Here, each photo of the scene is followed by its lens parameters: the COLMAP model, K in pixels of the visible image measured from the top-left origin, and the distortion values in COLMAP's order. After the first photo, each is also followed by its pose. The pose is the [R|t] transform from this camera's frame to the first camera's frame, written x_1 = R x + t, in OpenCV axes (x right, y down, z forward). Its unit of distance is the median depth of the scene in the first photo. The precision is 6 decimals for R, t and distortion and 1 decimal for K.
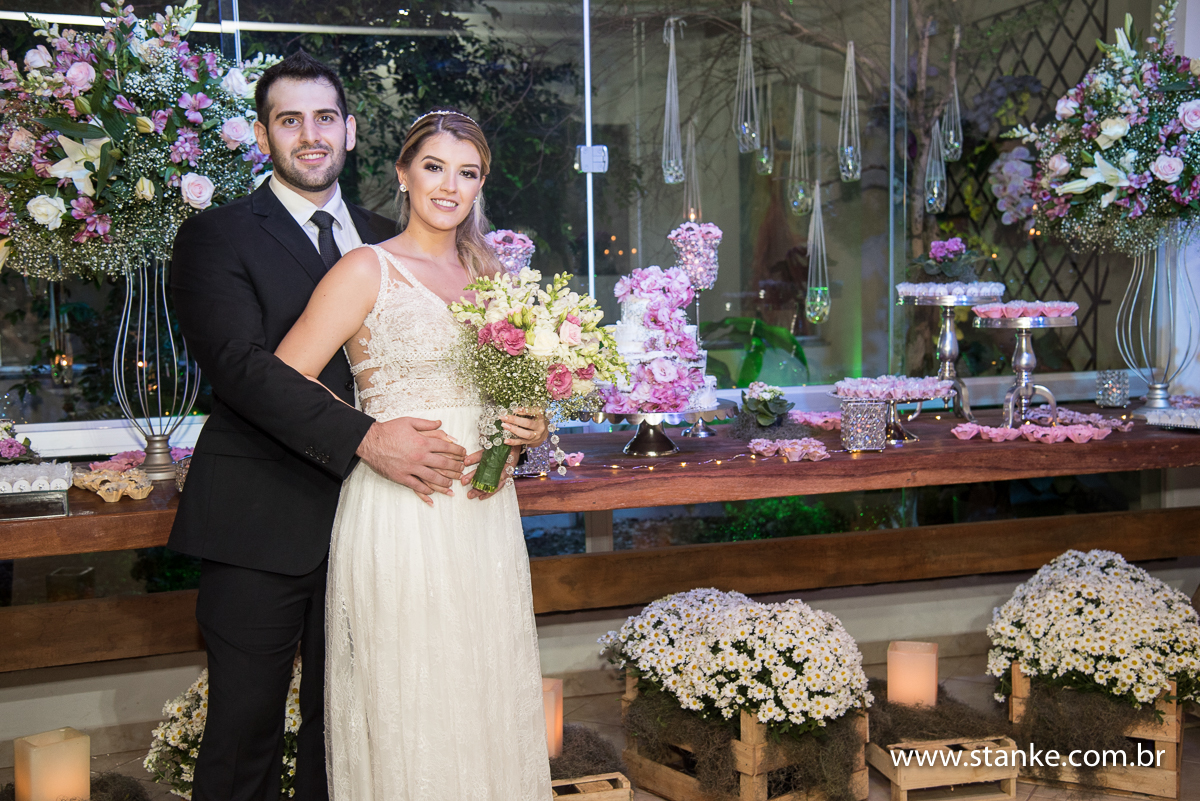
lens RADIAL K [[1539.7, 0, 600.0], [0, 1539.7, 400.5], [0, 0, 1]] dist [0.089690, 0.066928]
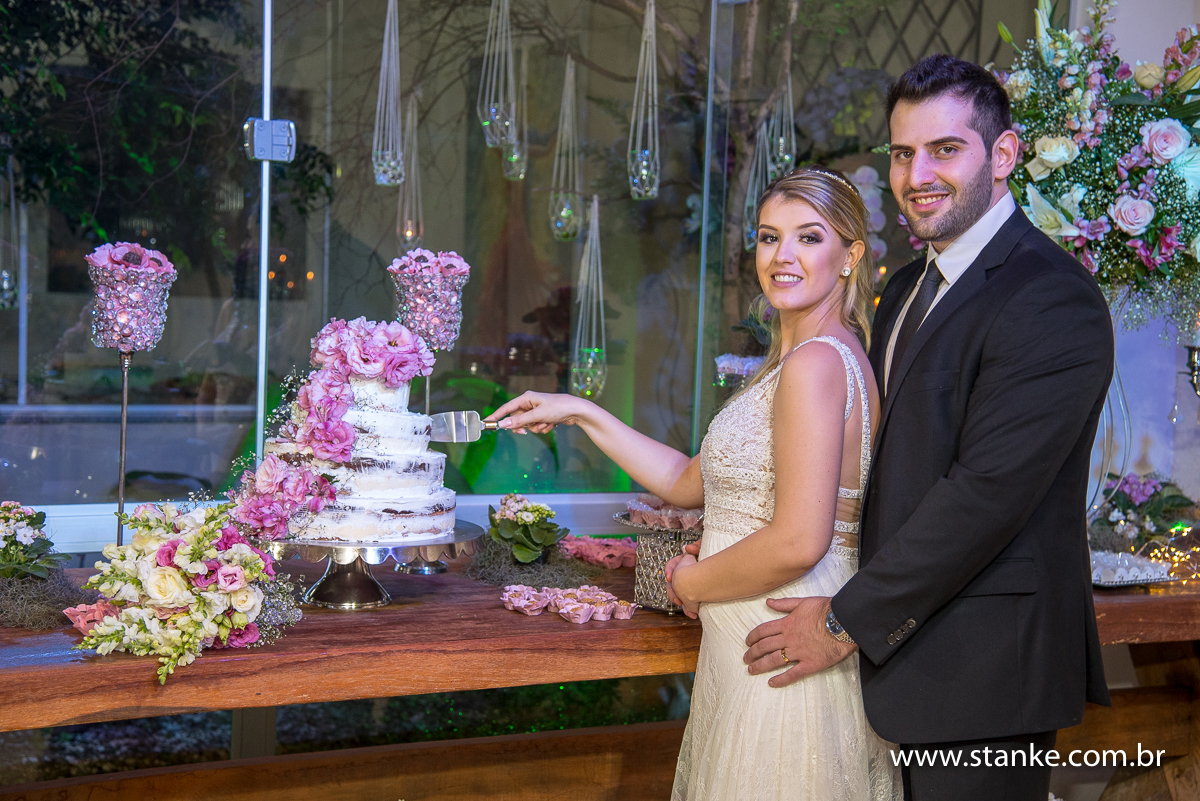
lens RADIAL K [[1926.1, 0, 597.4], [0, 1926.1, 425.9], [0, 0, 1]] dist [0.198494, -0.209946]
pose [[0.983090, 0.041942, 0.178257, -0.011667], [-0.039482, 0.999070, -0.017329, -0.028242], [-0.178818, 0.009998, 0.983831, 0.174563]]
